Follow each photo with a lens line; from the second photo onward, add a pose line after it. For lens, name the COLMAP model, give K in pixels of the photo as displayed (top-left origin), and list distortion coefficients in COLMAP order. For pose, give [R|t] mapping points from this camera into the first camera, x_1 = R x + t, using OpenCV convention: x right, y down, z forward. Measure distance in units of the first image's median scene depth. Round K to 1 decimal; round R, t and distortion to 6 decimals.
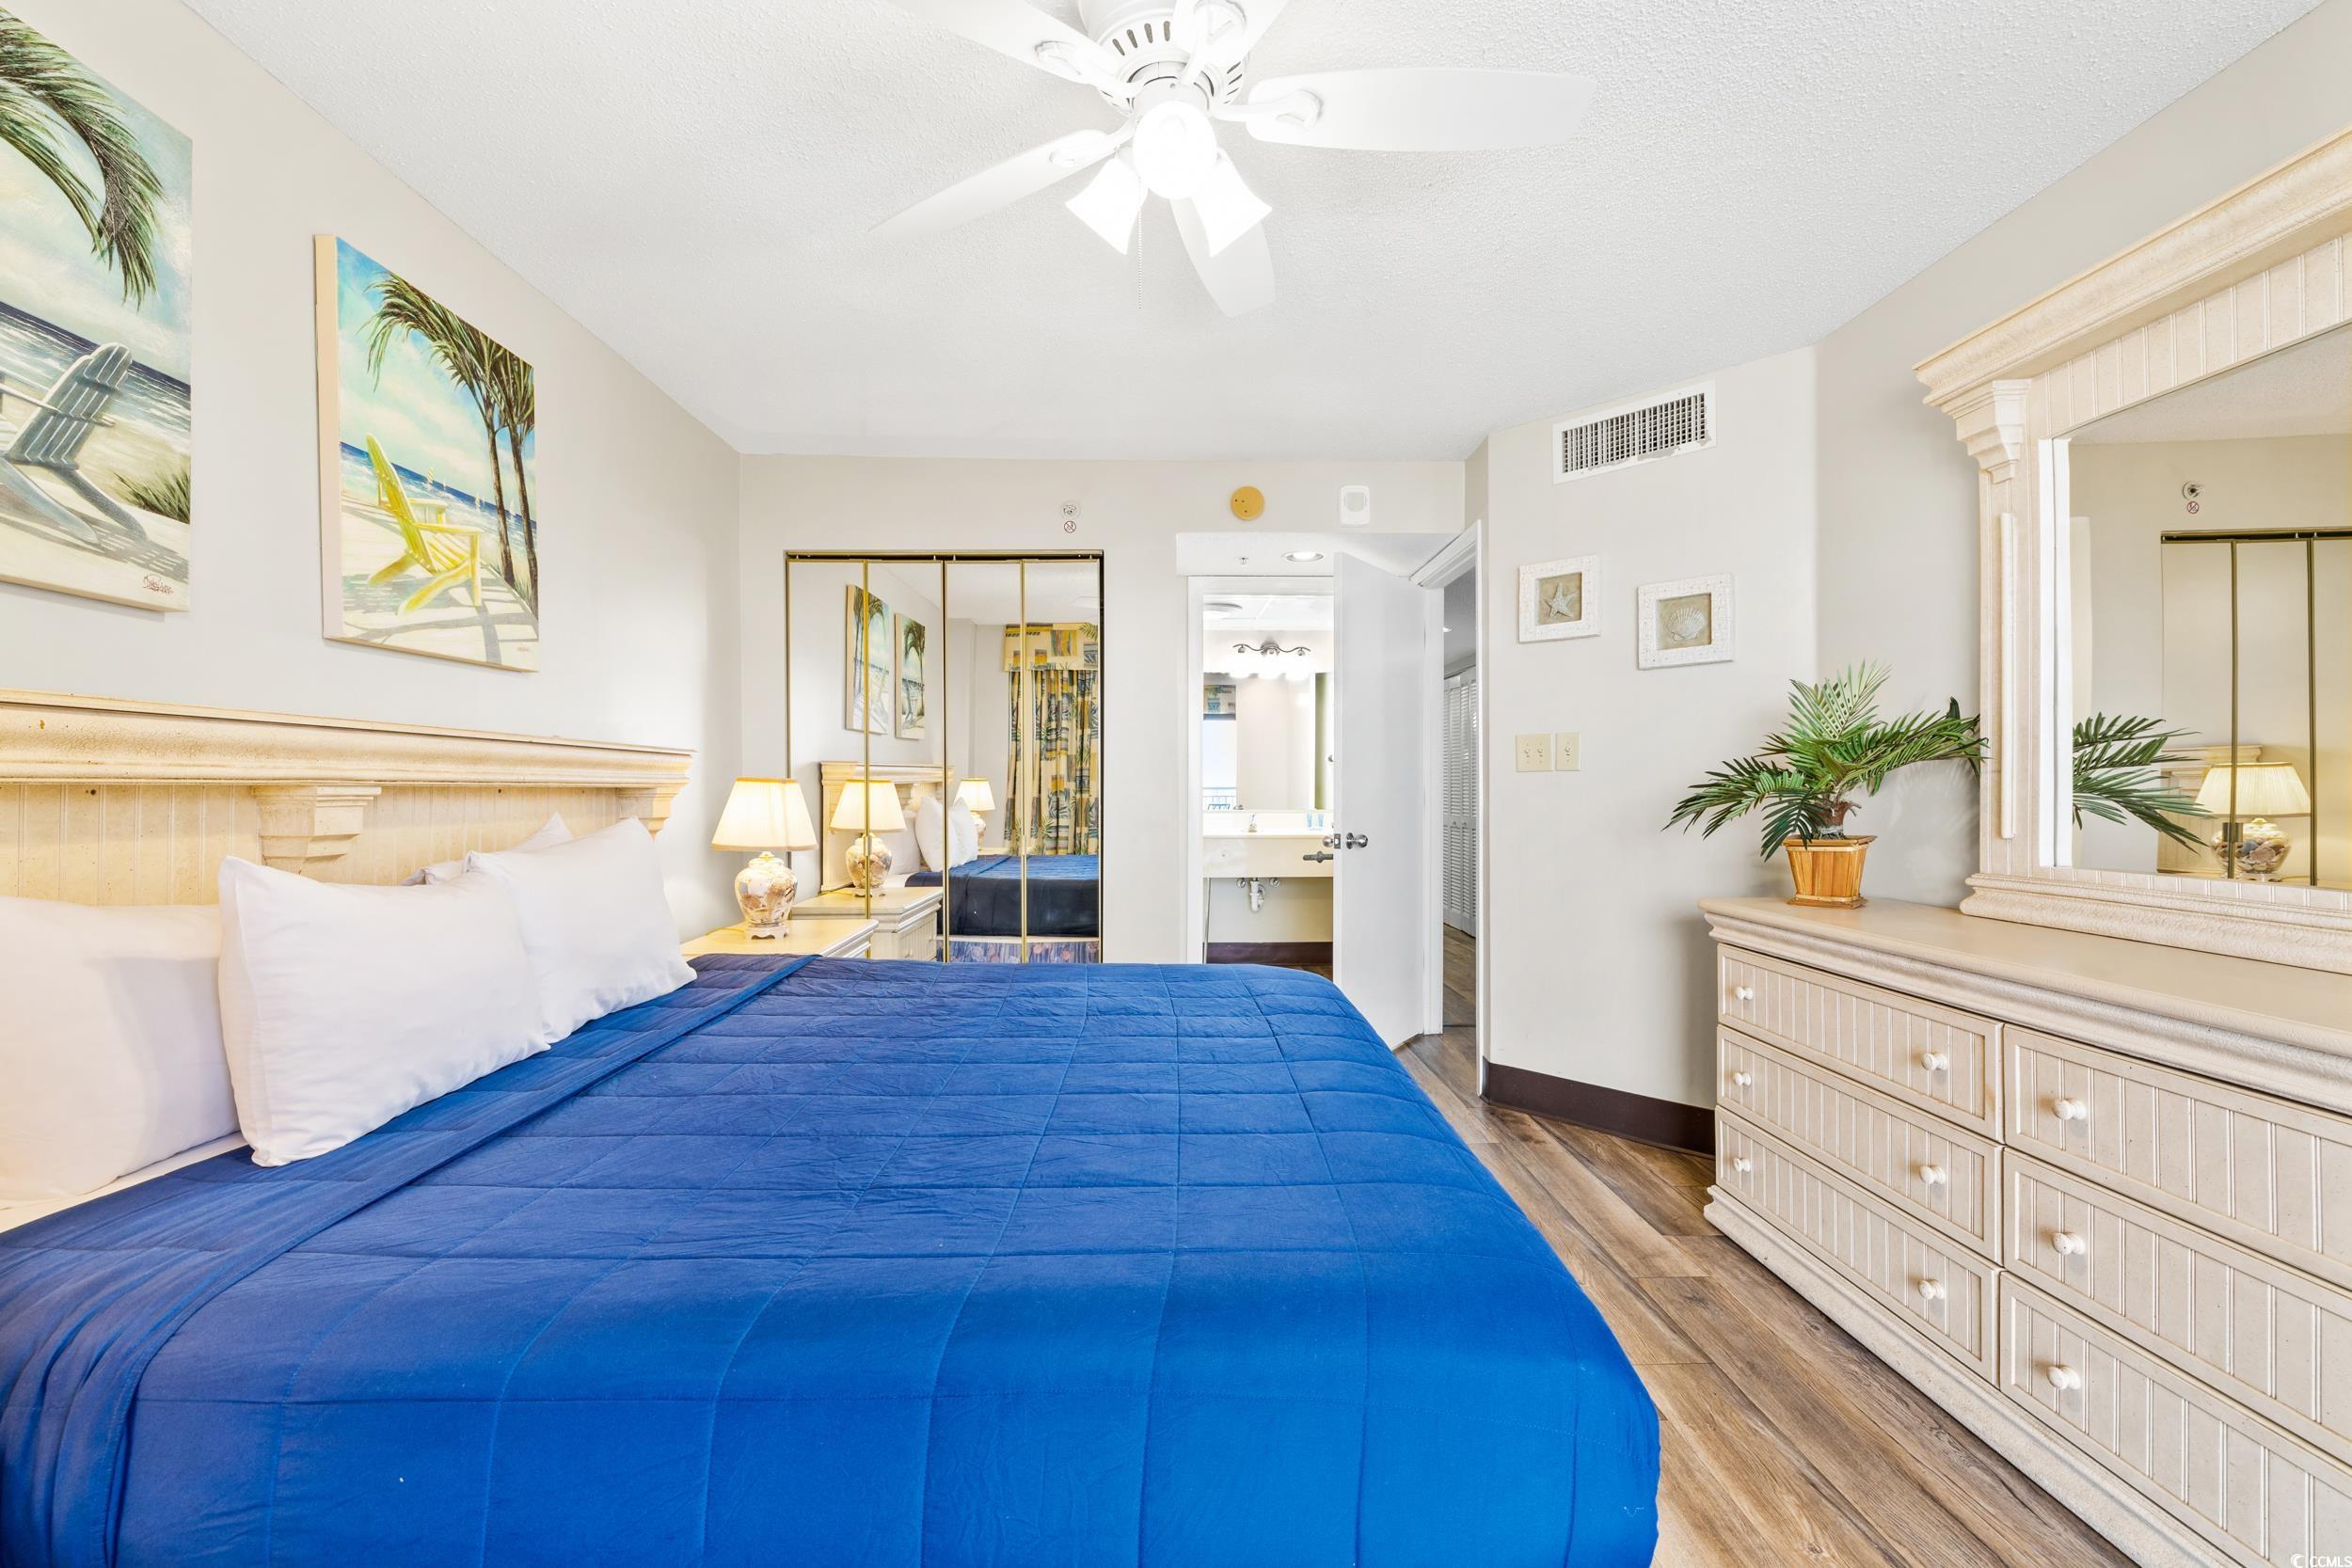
lens RADIAL K [[995.0, 0, 1172.3], [0, 995.0, 787.9], [0, 0, 1]] dist [-0.000249, 0.001664]
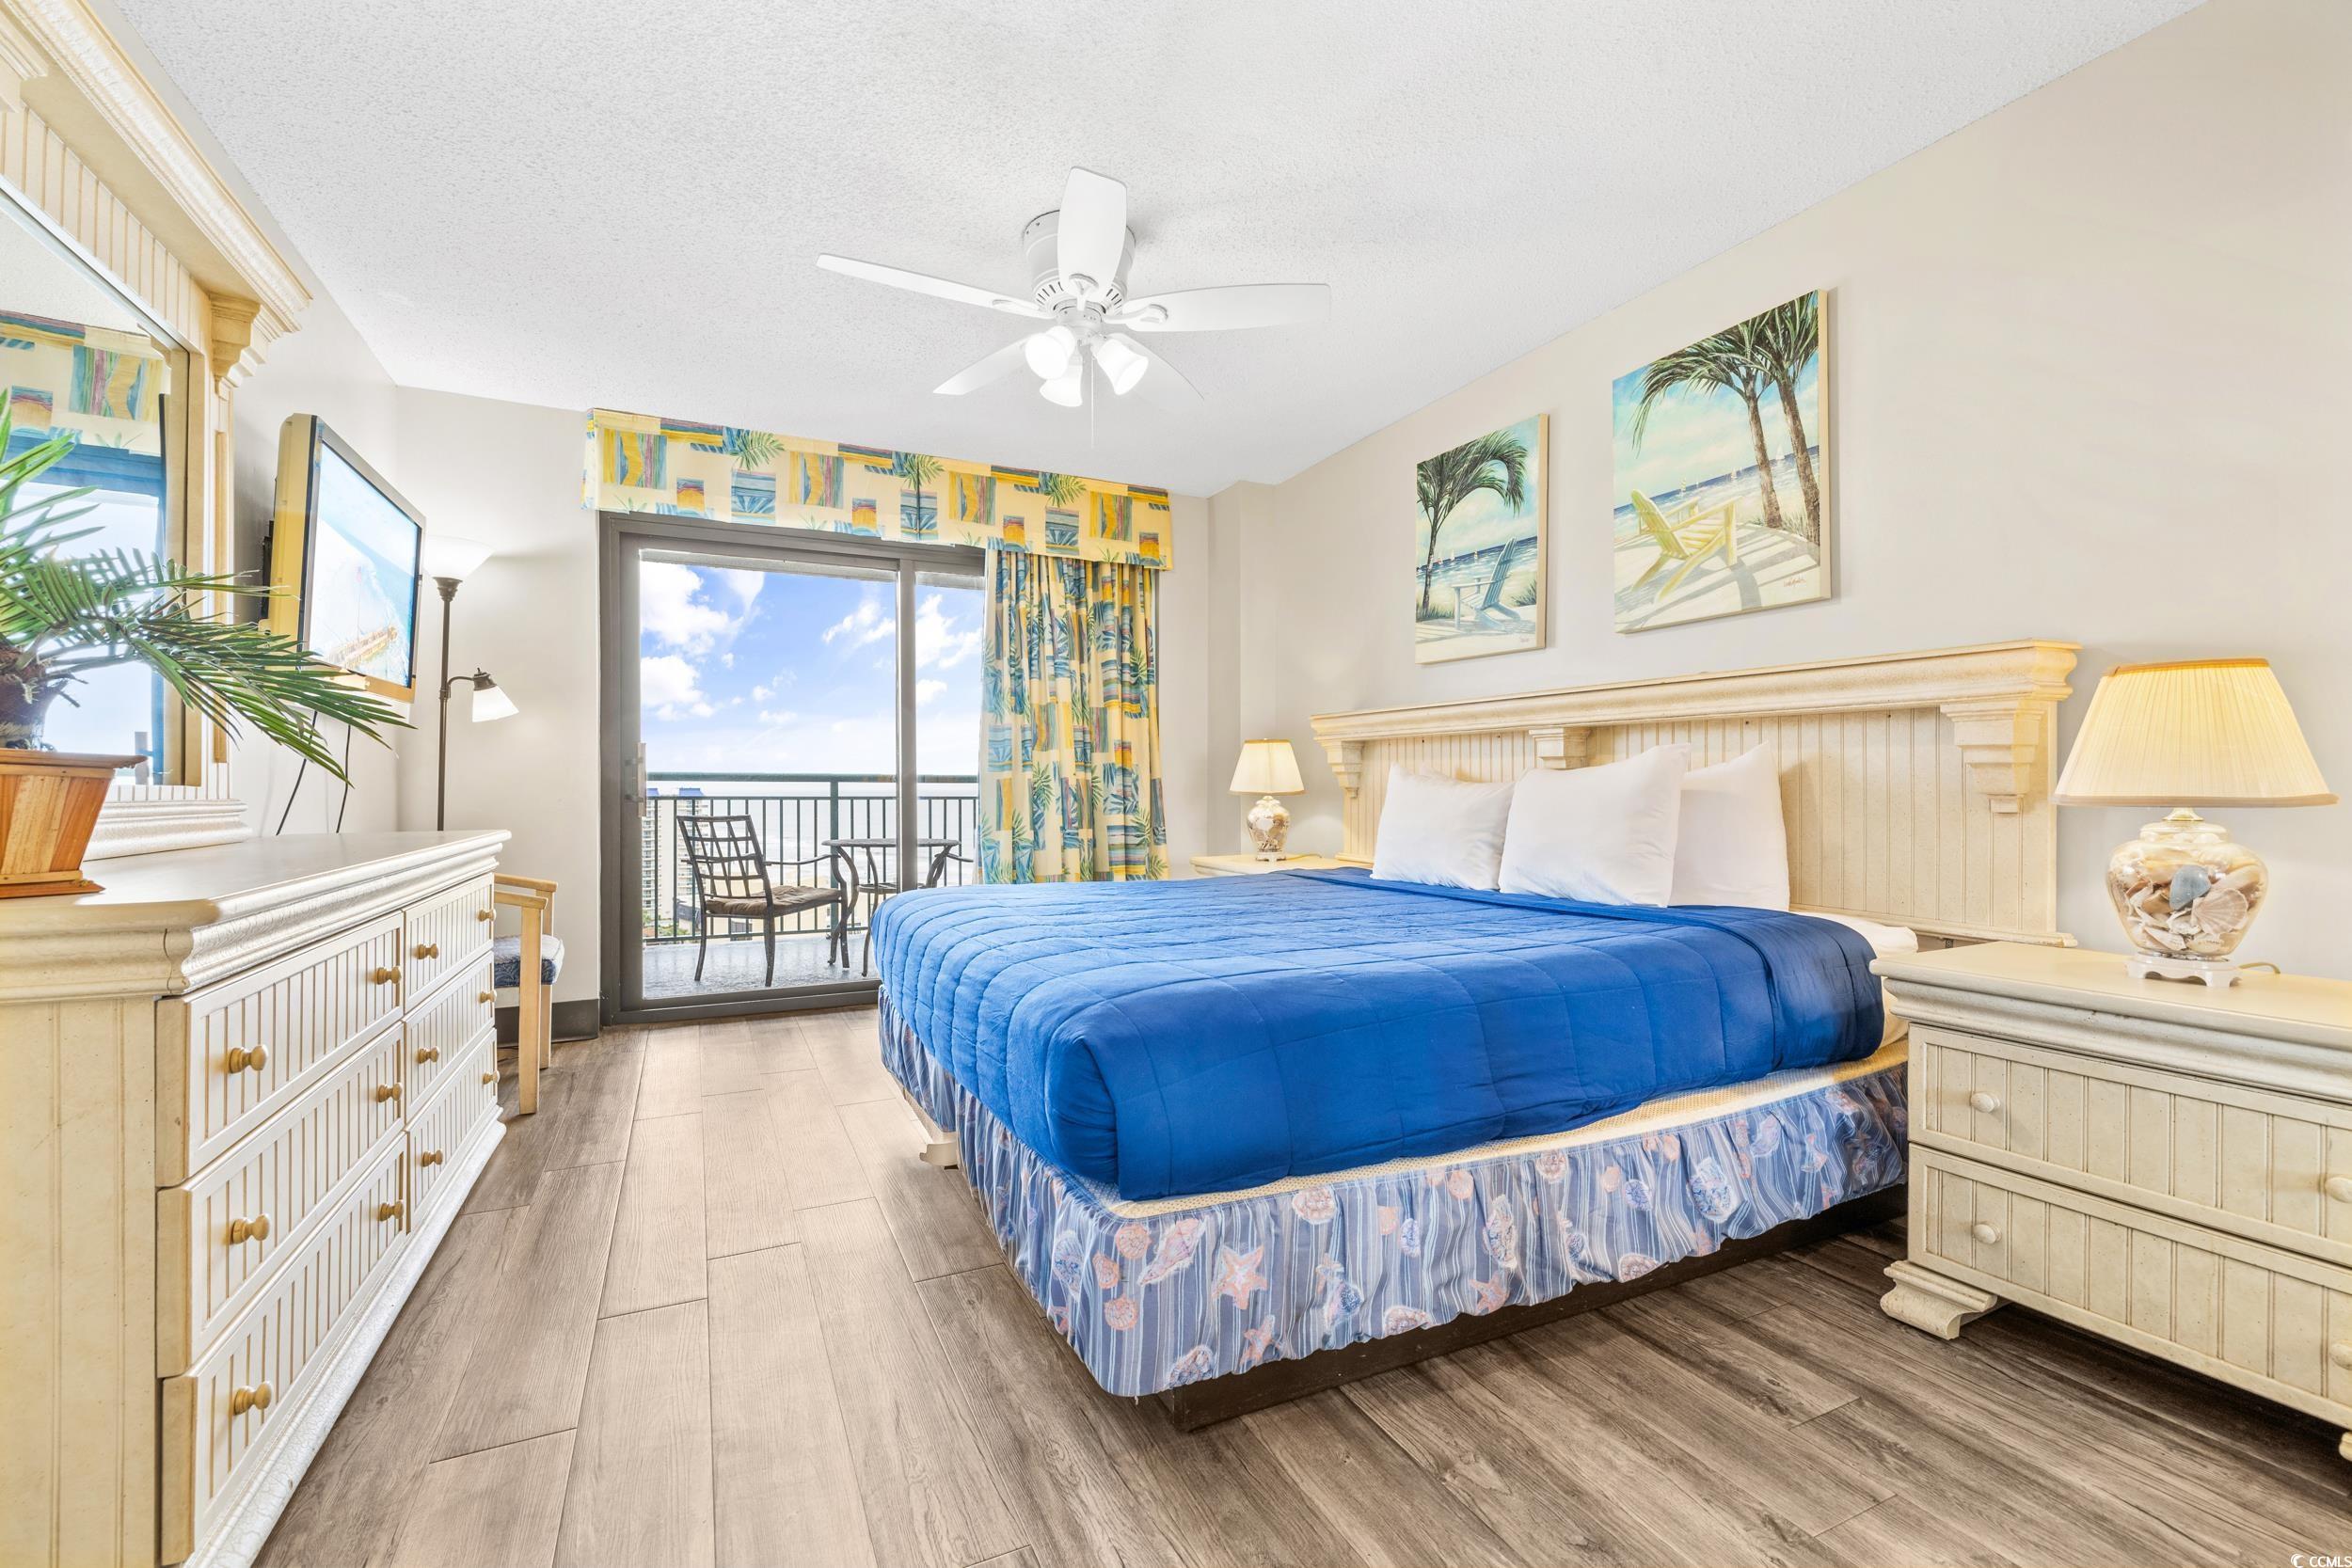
lens RADIAL K [[995.0, 0, 1179.3], [0, 995.0, 800.0], [0, 0, 1]] dist [-0.000249, 0.001664]
pose [[-0.905544, 0.010410, -0.424124, 0.397596], [0.003281, 0.999841, 0.017536, 0.072273], [0.424239, 0.014489, -0.905434, 1.828347]]
